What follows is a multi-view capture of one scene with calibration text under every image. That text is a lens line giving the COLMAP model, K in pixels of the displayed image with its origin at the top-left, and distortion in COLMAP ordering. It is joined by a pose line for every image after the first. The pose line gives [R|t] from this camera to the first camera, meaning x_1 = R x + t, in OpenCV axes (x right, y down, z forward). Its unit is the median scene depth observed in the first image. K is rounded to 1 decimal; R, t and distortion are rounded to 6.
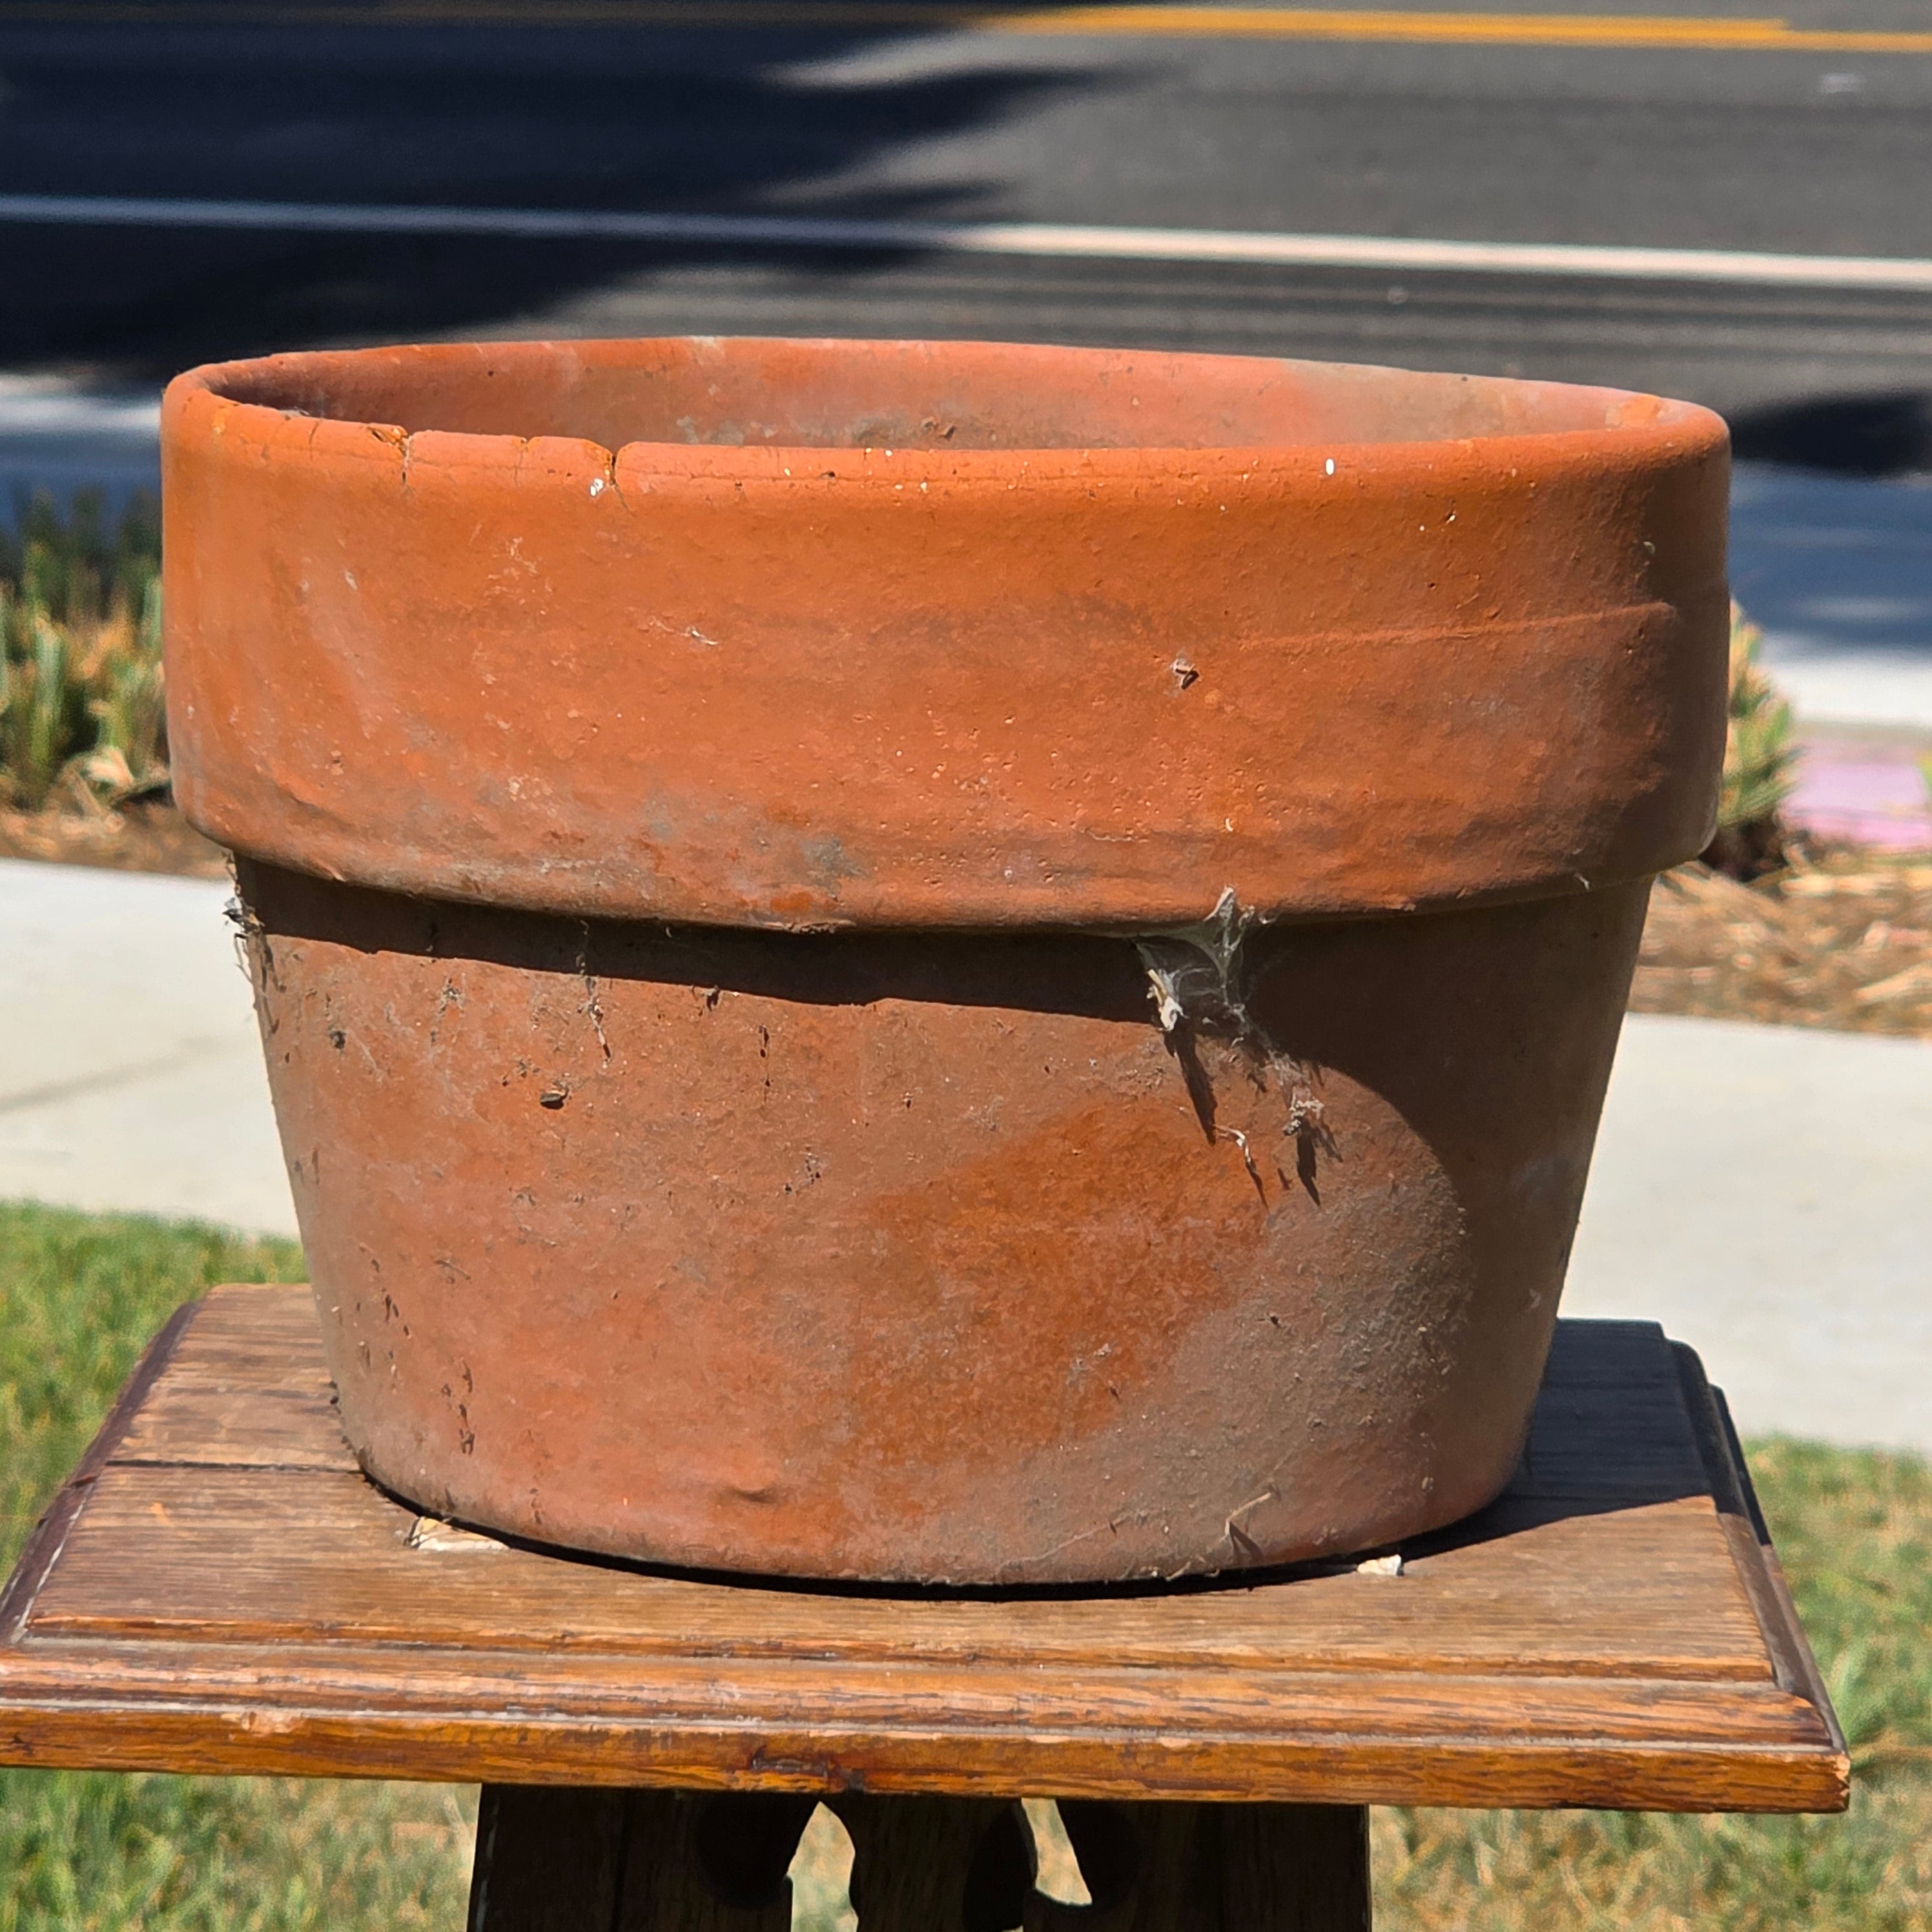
lens RADIAL K [[7994.3, 0, 935.7], [0, 7994.3, 892.4], [0, 0, 1]] dist [-1.560133, 33.038284]
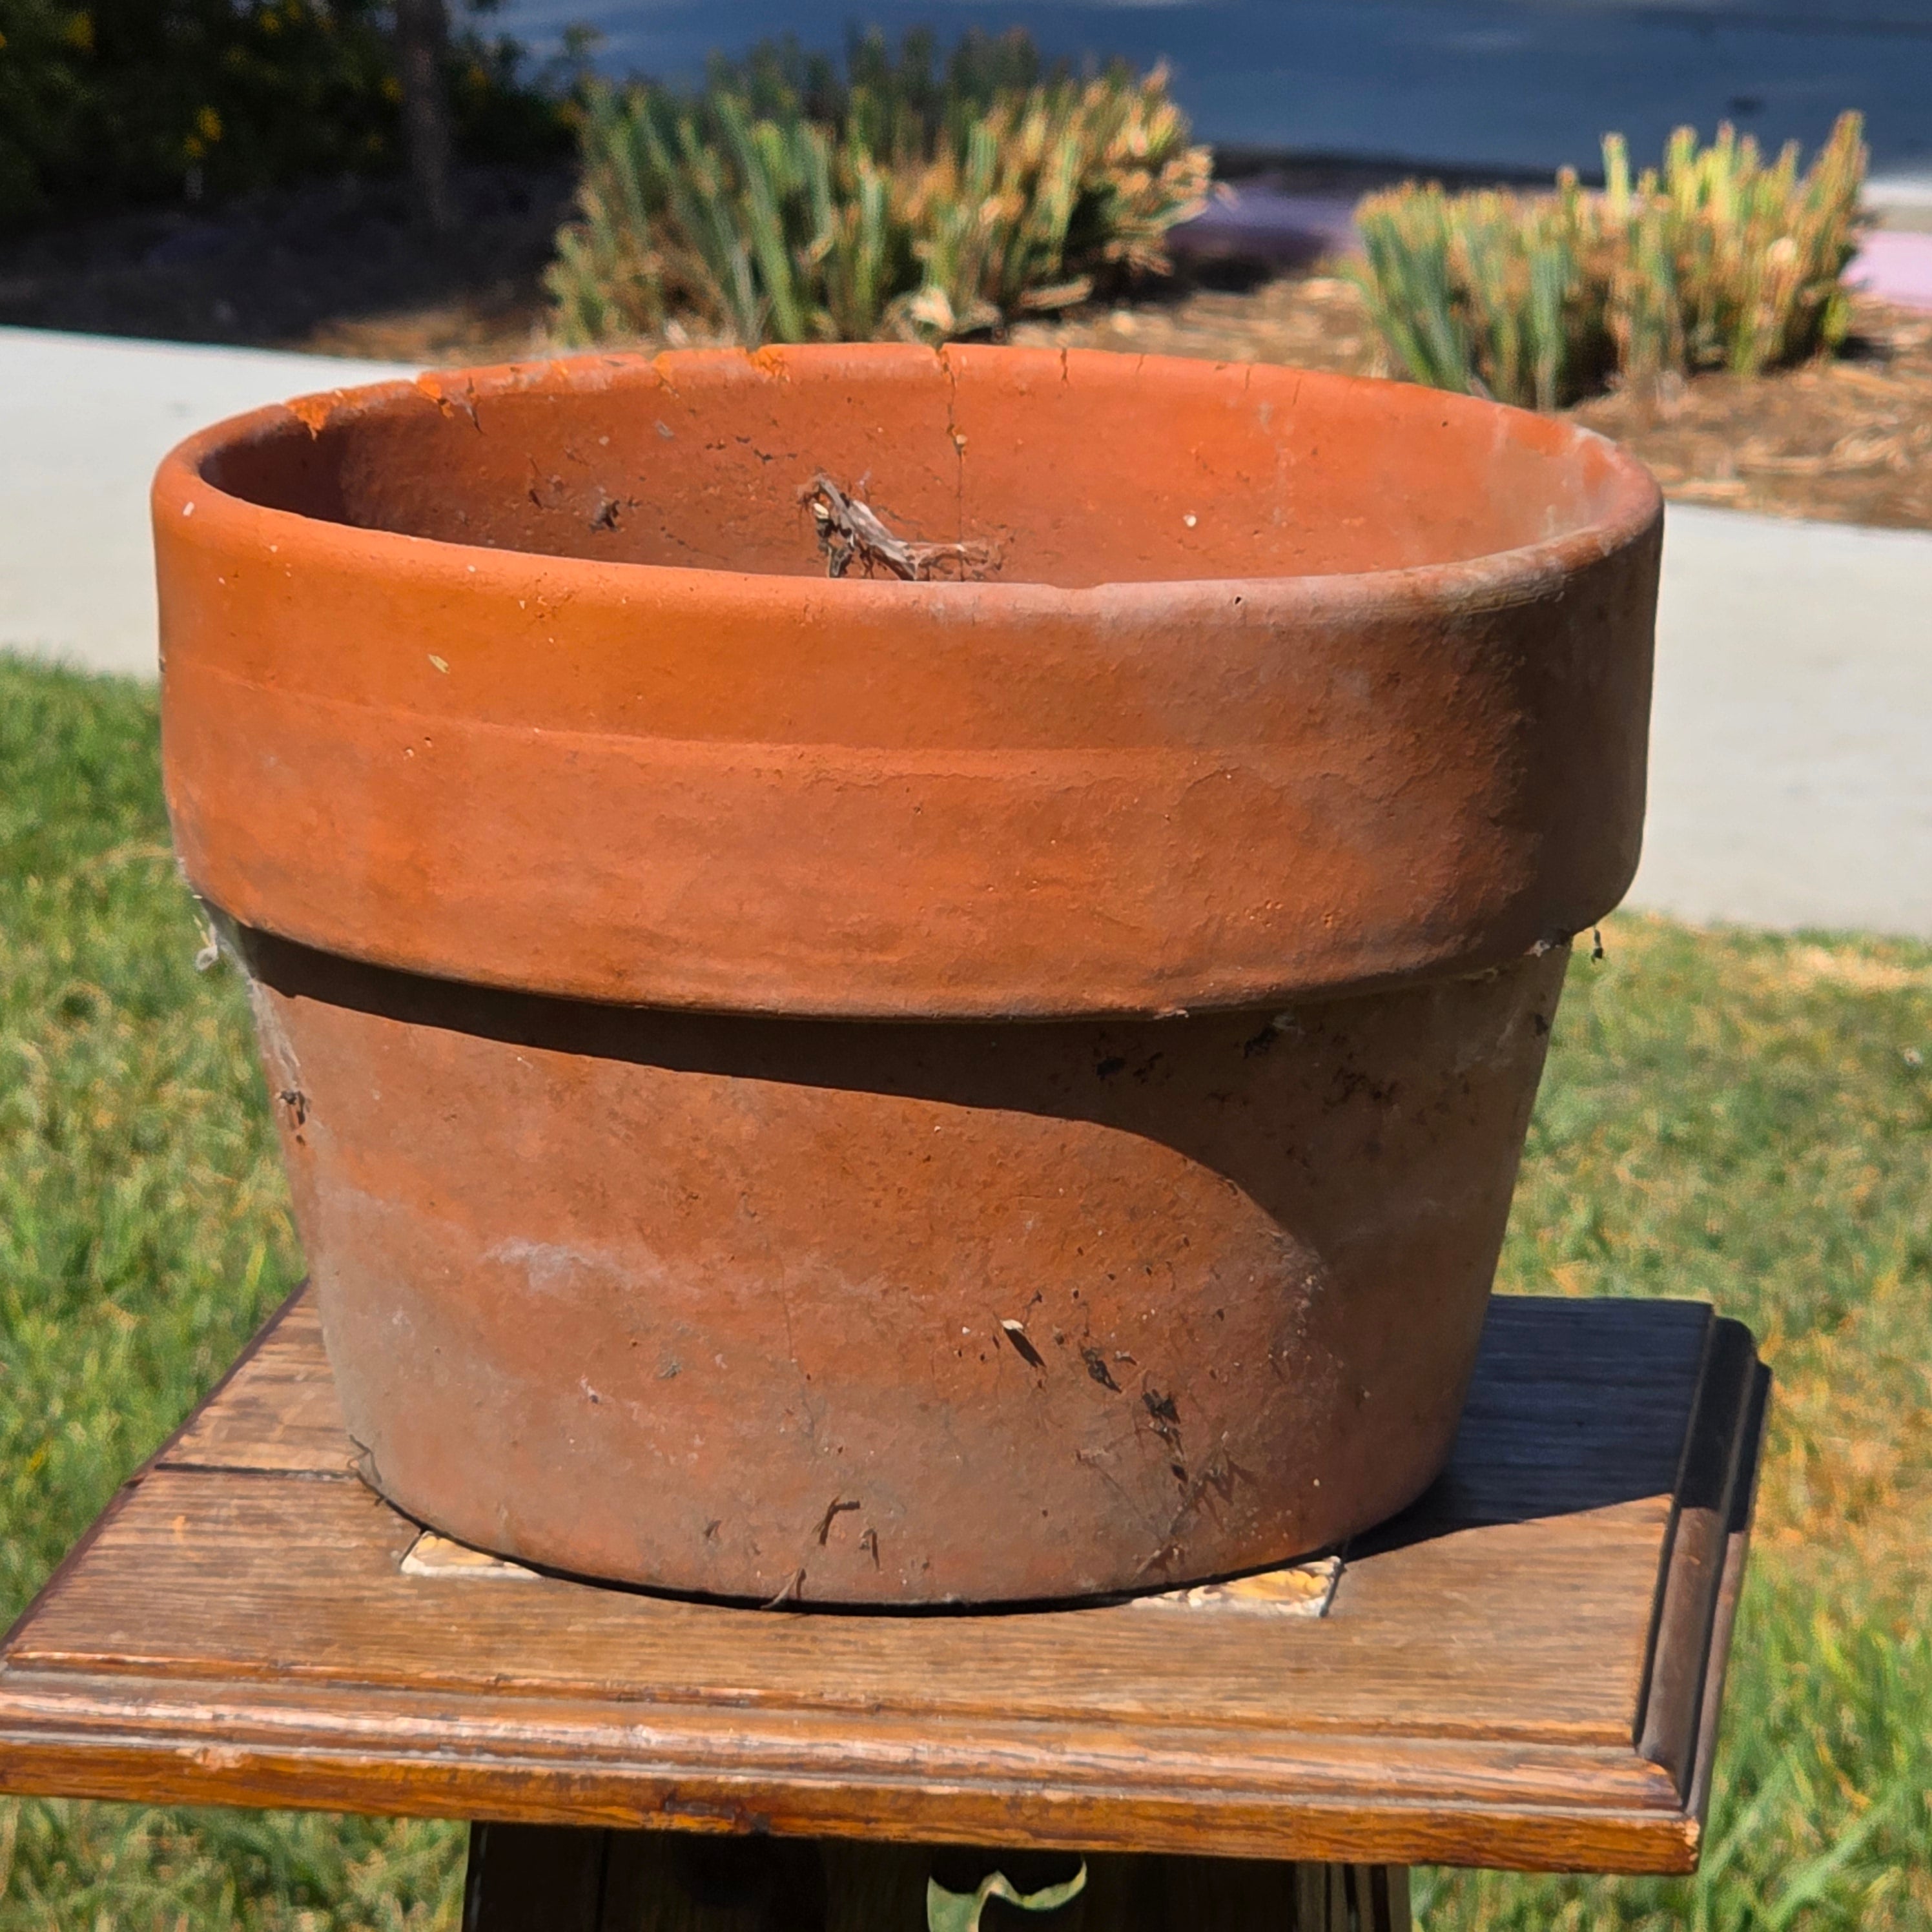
lens RADIAL K [[7994.3, 0, 935.7], [0, 7994.3, 892.4], [0, 0, 1]] dist [-1.560133, 33.038284]
pose [[0.992279, 0.009332, -0.123678, 0.143826], [-0.000558, 0.997492, 0.070783, -0.088629], [0.124028, -0.070167, 0.989795, -0.045061]]
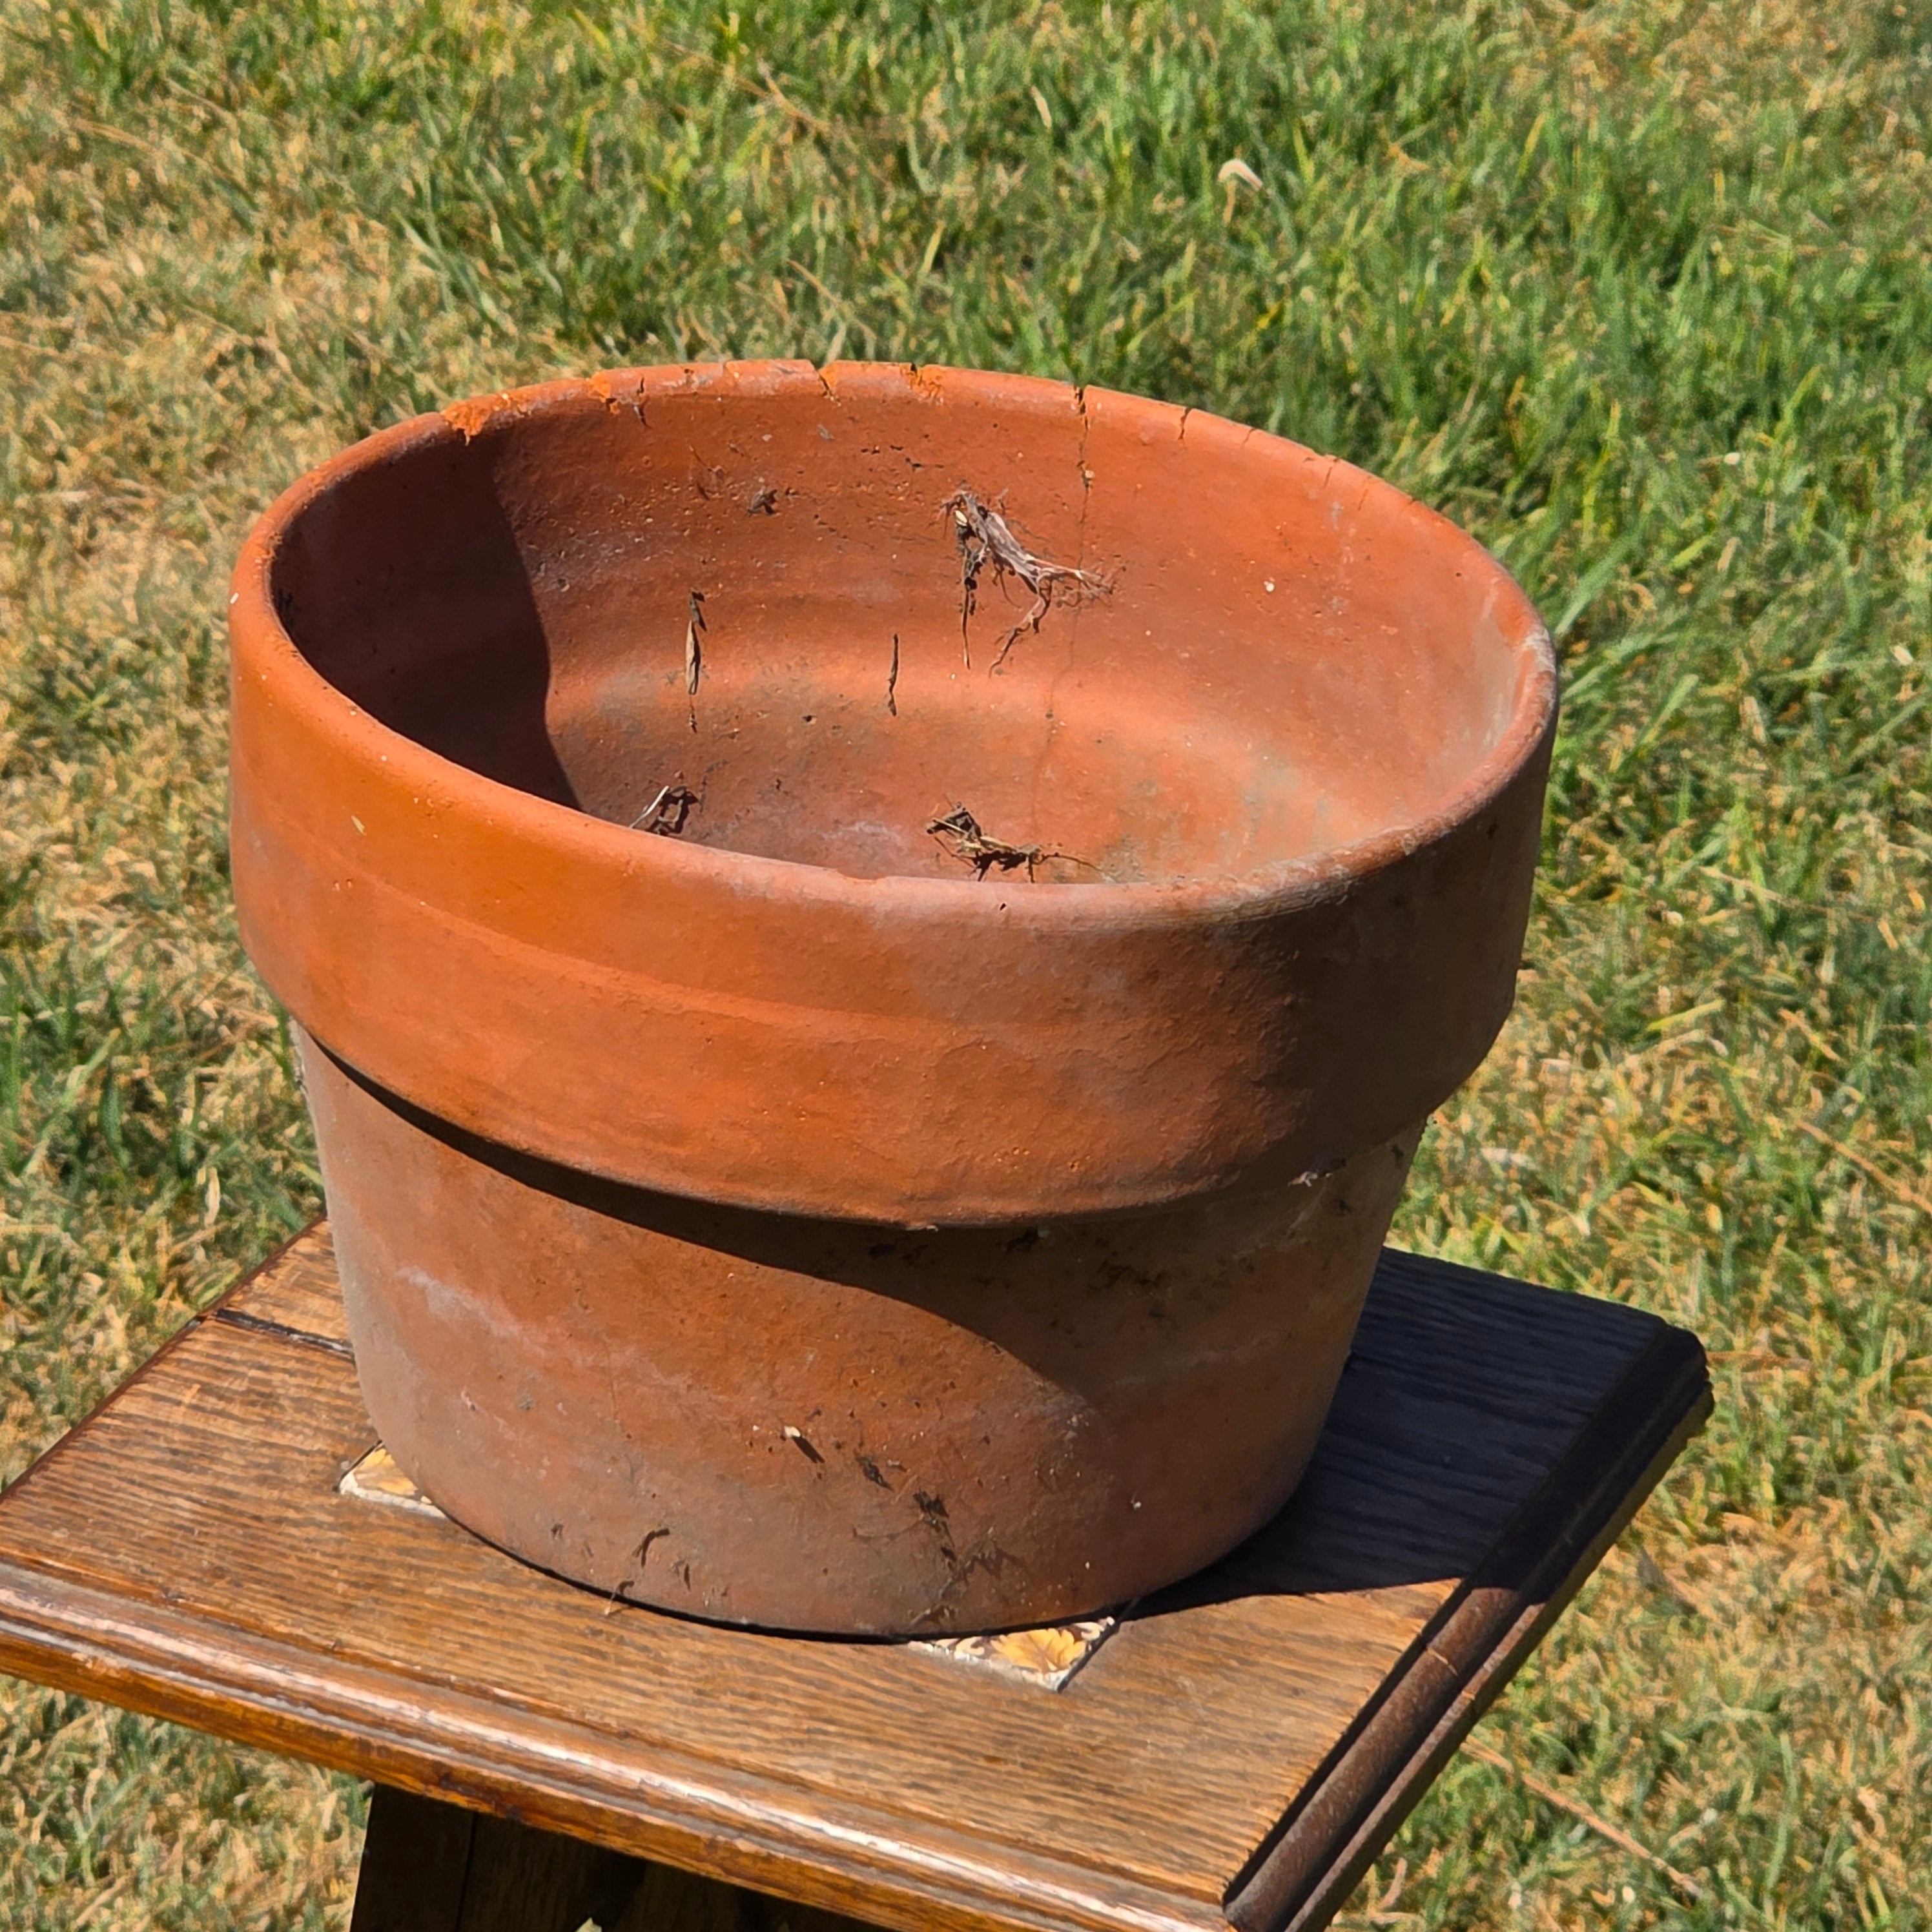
lens RADIAL K [[7908.0, 0, 965.8], [0, 7908.0, 637.5], [0, 0, 1]] dist [-0.884706, 8.480682]
pose [[0.923403, 0.188029, -0.334622, 0.440216], [-0.097897, 0.958334, 0.268350, -0.412219], [0.371137, -0.215036, 0.903336, -0.066252]]
